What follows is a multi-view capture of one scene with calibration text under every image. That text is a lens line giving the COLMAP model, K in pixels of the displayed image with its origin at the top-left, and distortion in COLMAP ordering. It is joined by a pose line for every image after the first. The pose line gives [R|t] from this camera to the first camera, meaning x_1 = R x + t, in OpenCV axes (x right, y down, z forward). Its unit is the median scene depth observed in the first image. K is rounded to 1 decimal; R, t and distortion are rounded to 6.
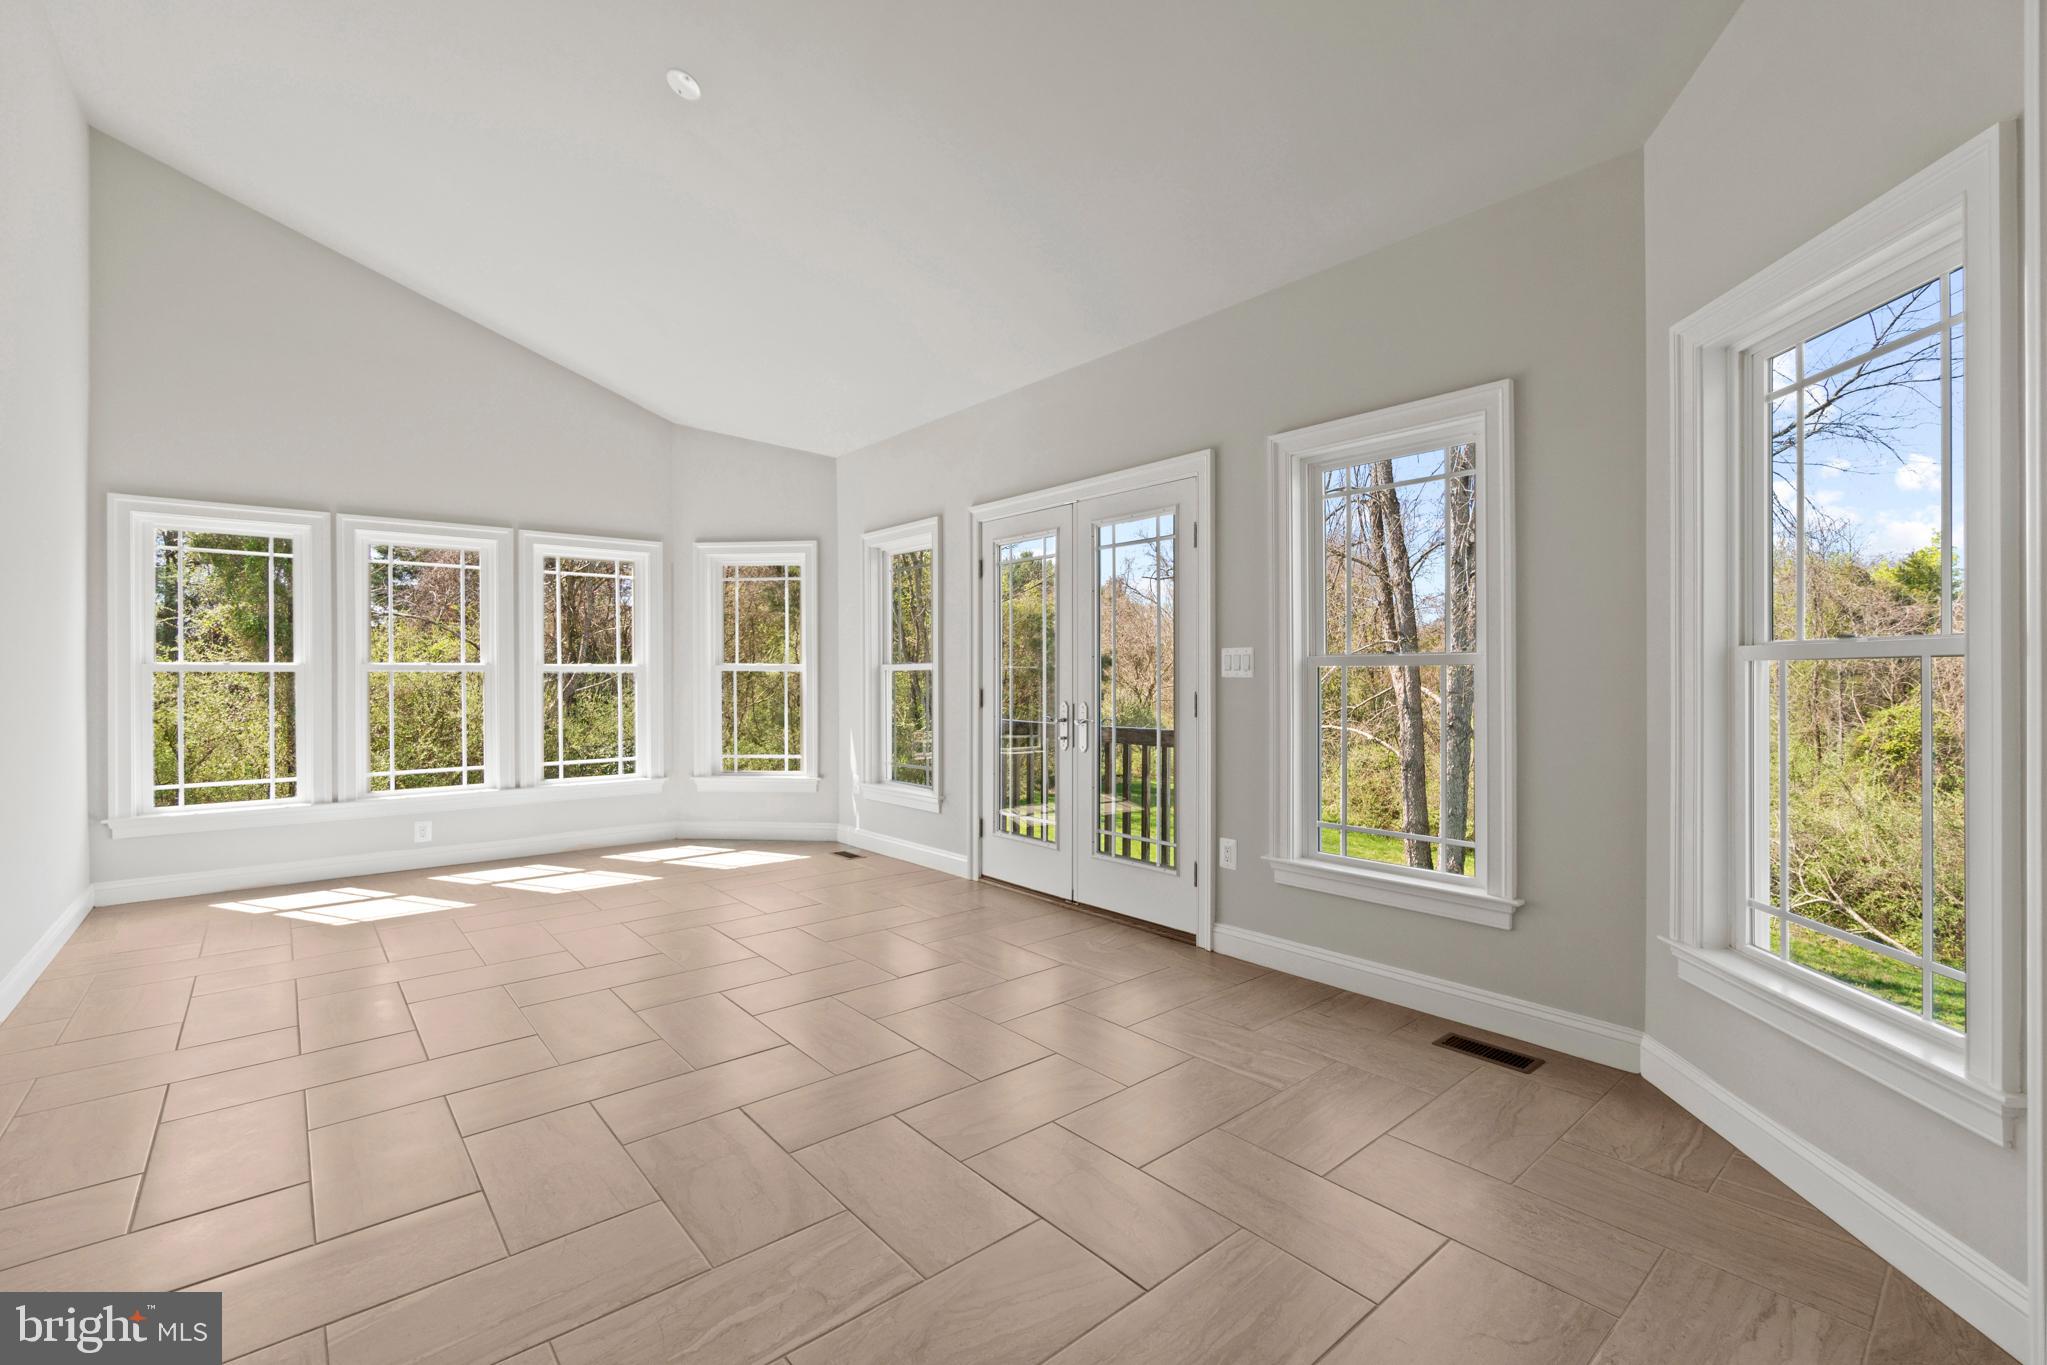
lens RADIAL K [[883.4, 0, 1013.0], [0, 883.4, 680.2], [0, 0, 1]] dist [-0.006671, 0.002166]
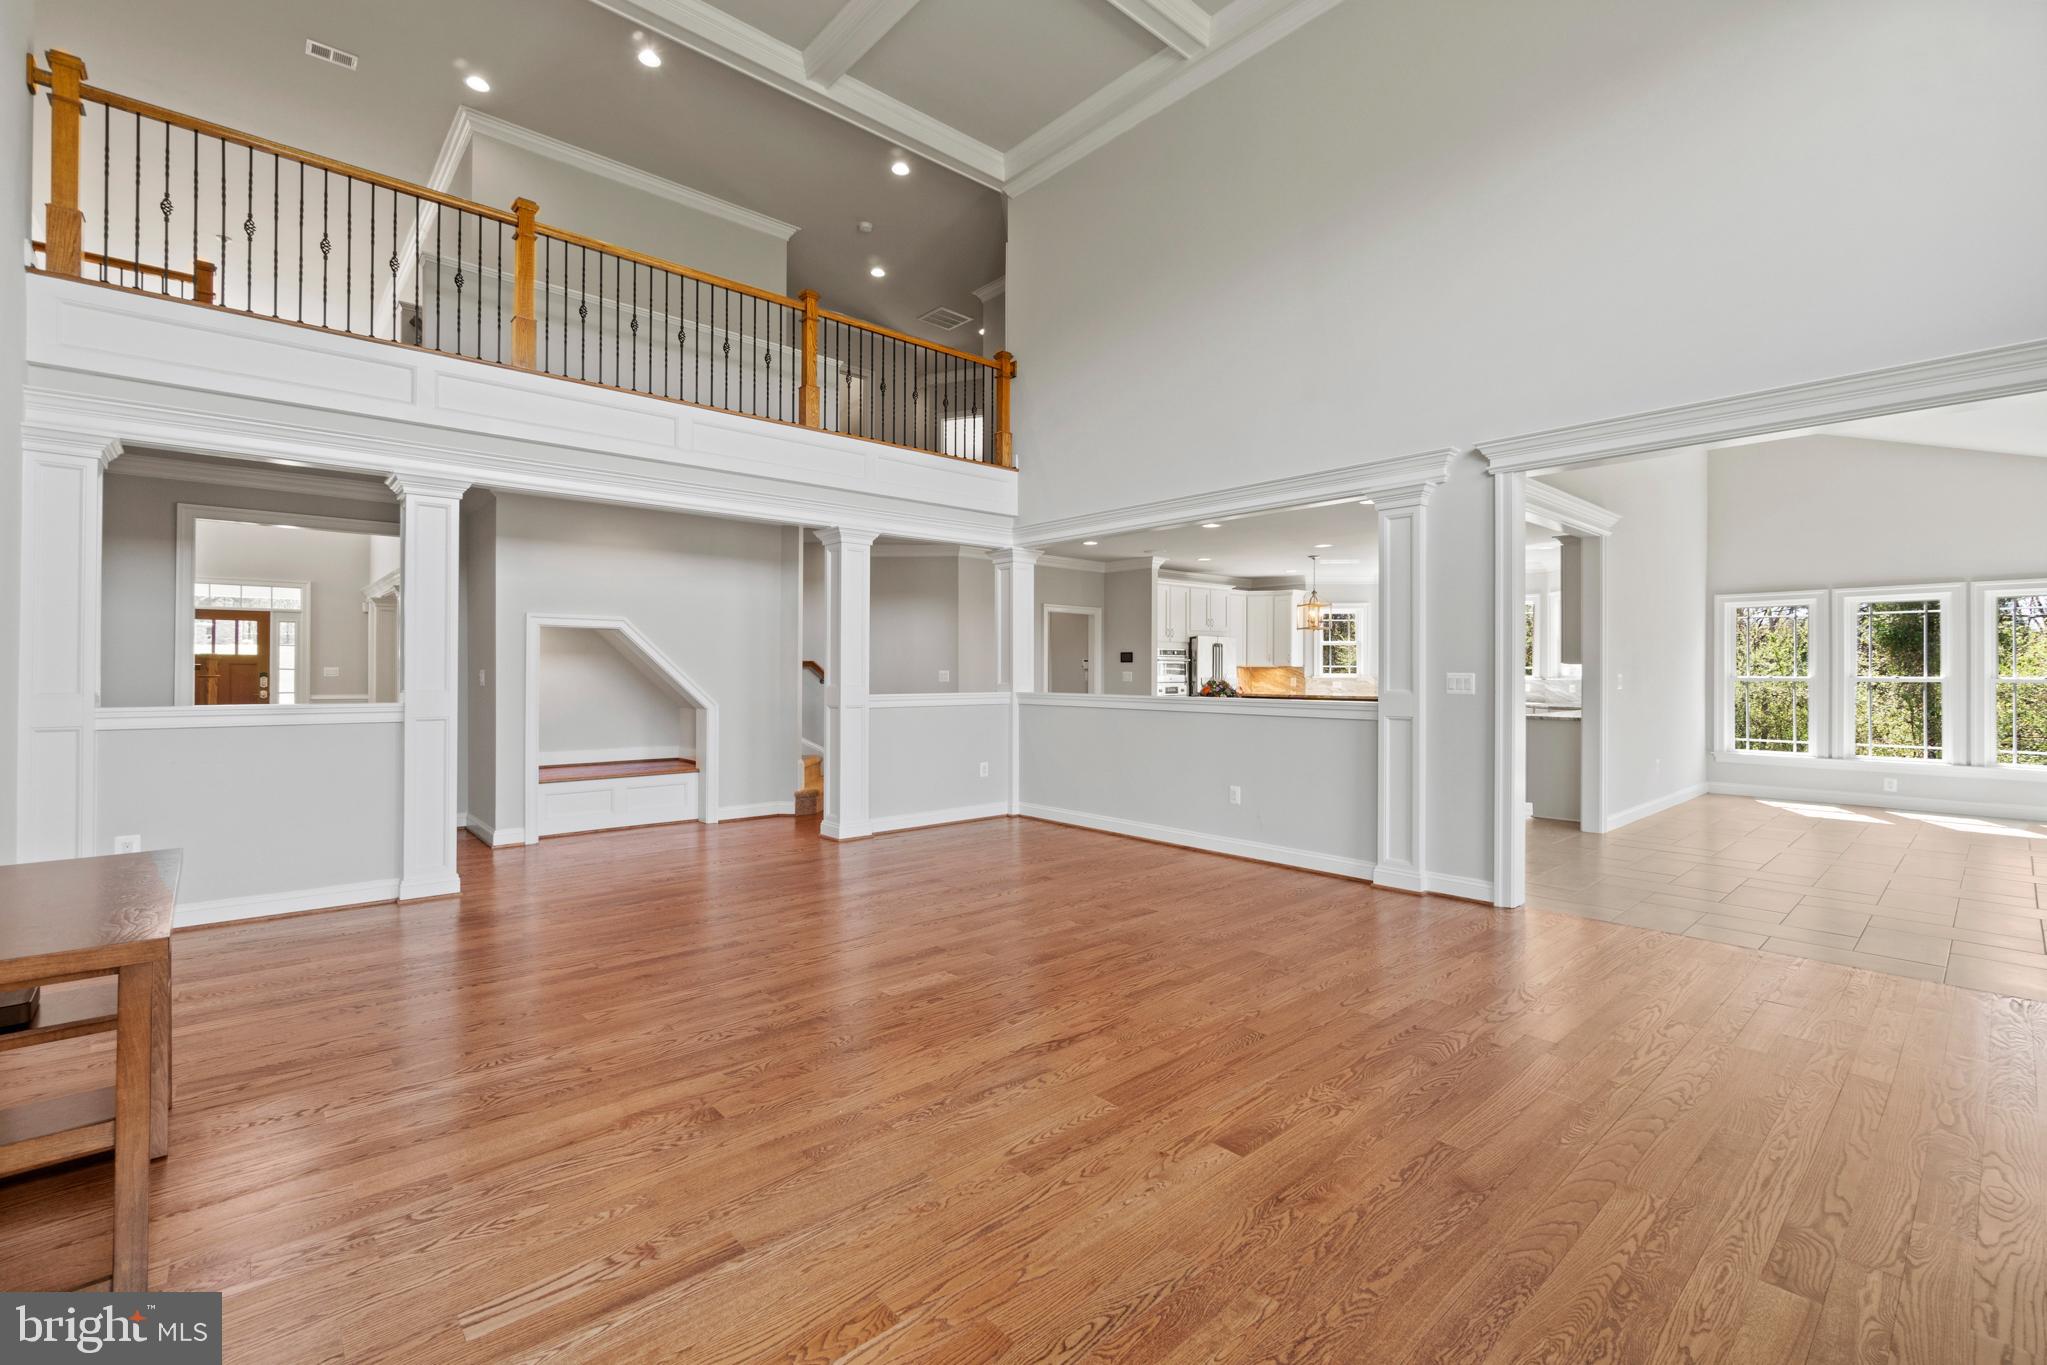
lens RADIAL K [[883.4, 0, 1020.9], [0, 883.4, 673.6], [0, 0, 1]] dist [-0.006671, 0.002166]
pose [[0.029664, 0.007408, -0.999532, 1.016921], [-0.010473, 0.999920, 0.007100, -0.023583], [0.999505, 0.010257, 0.029739, -0.711130]]
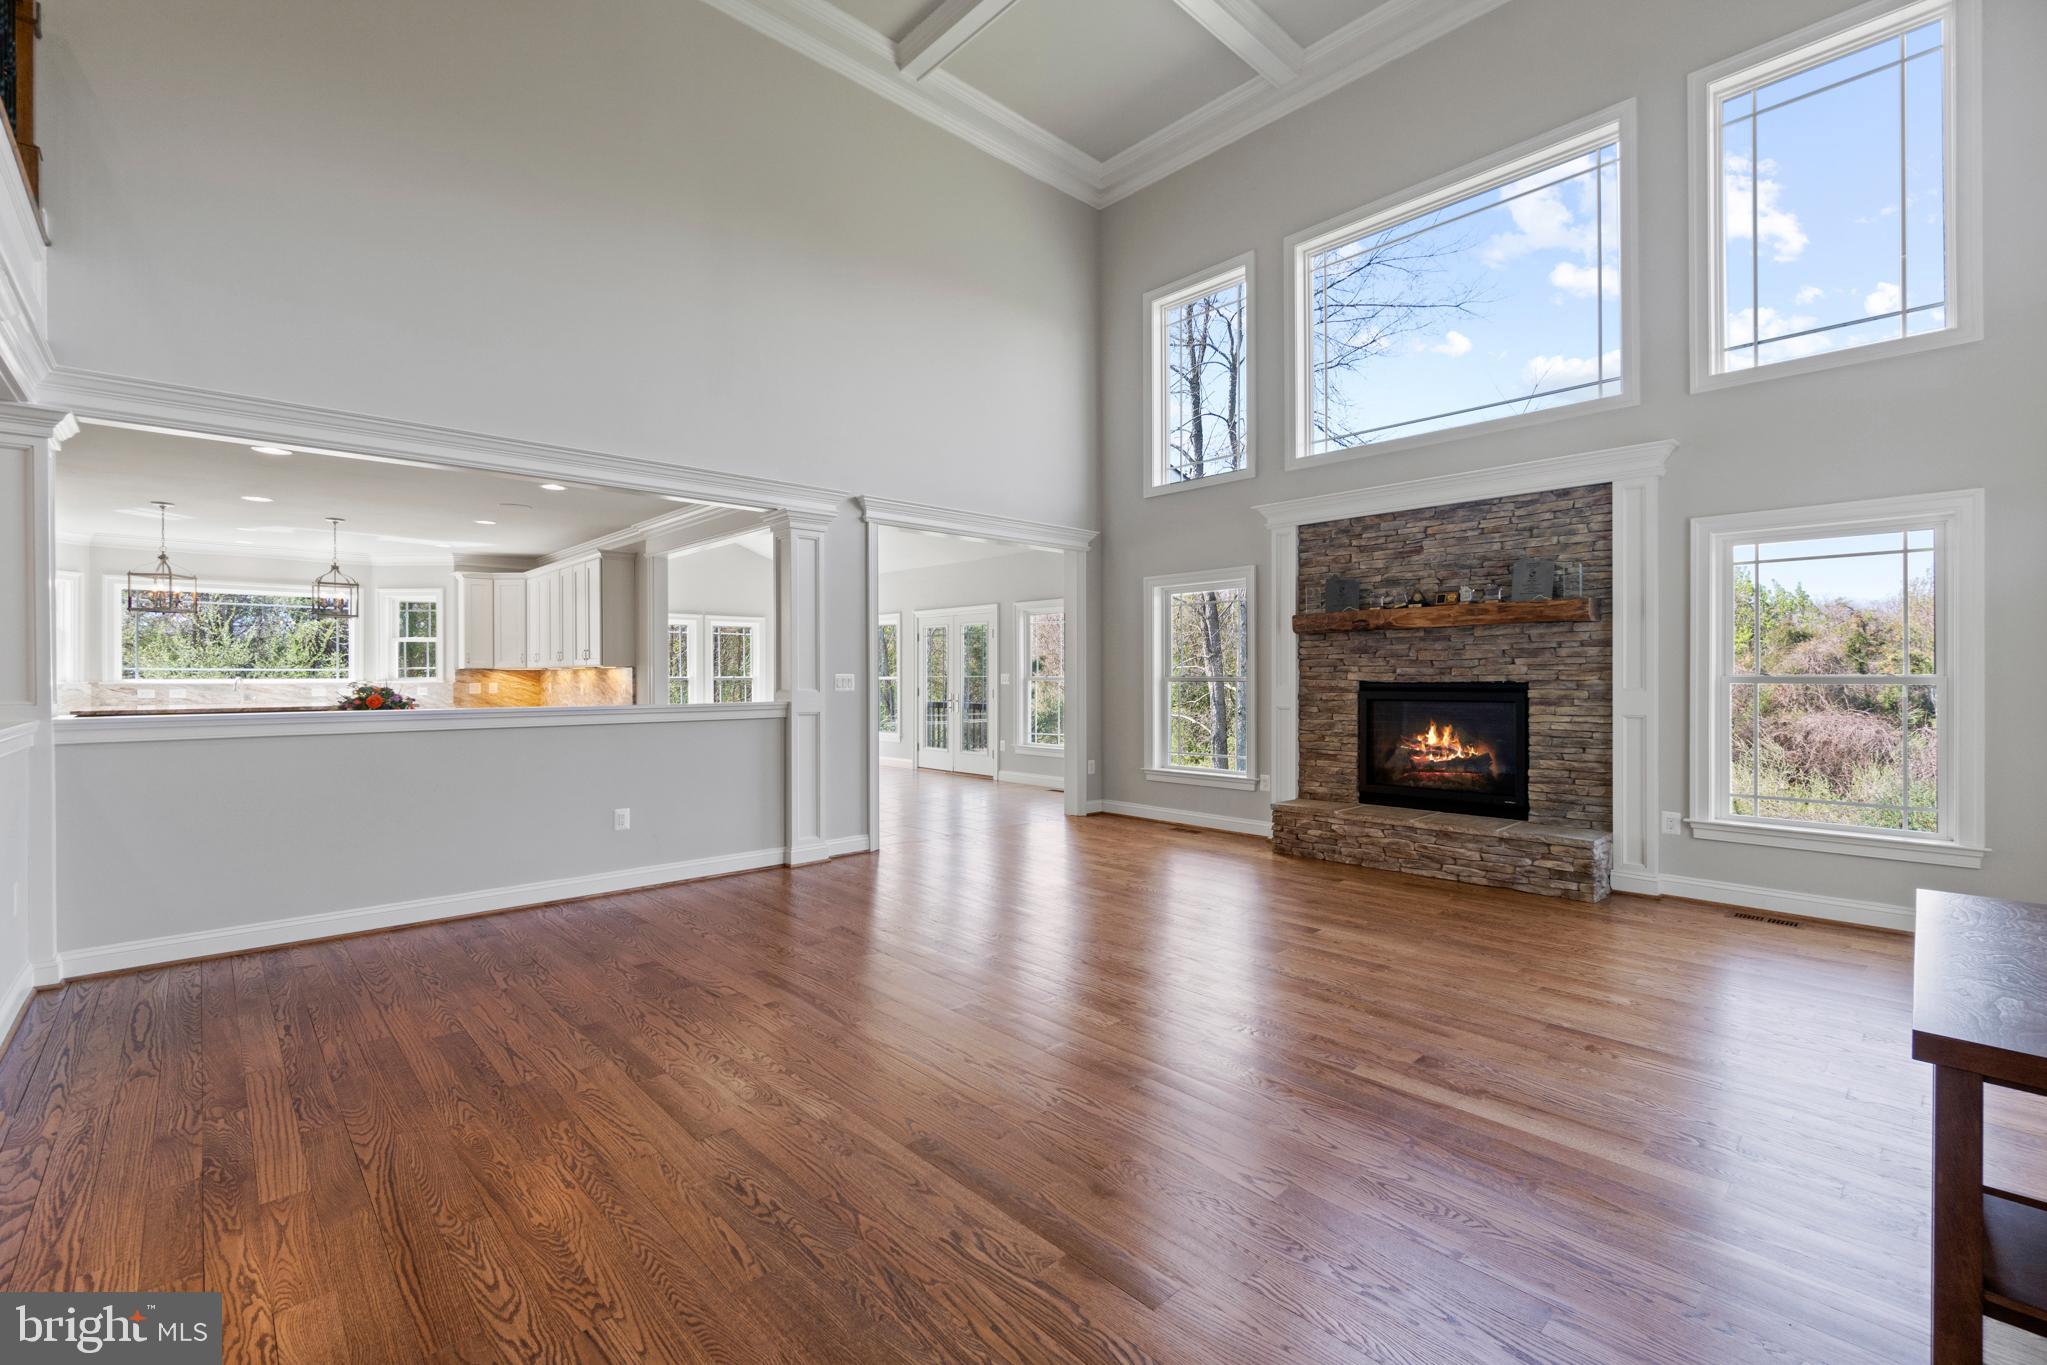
lens RADIAL K [[883.4, 0, 1014.1], [0, 883.4, 673.0], [0, 0, 1]] dist [-0.006671, 0.002166]
pose [[0.998625, 0.001915, 0.052379, 0.106982], [-0.001489, 0.999966, -0.008165, -0.012686], [-0.052393, 0.008075, 0.998594, -1.525952]]
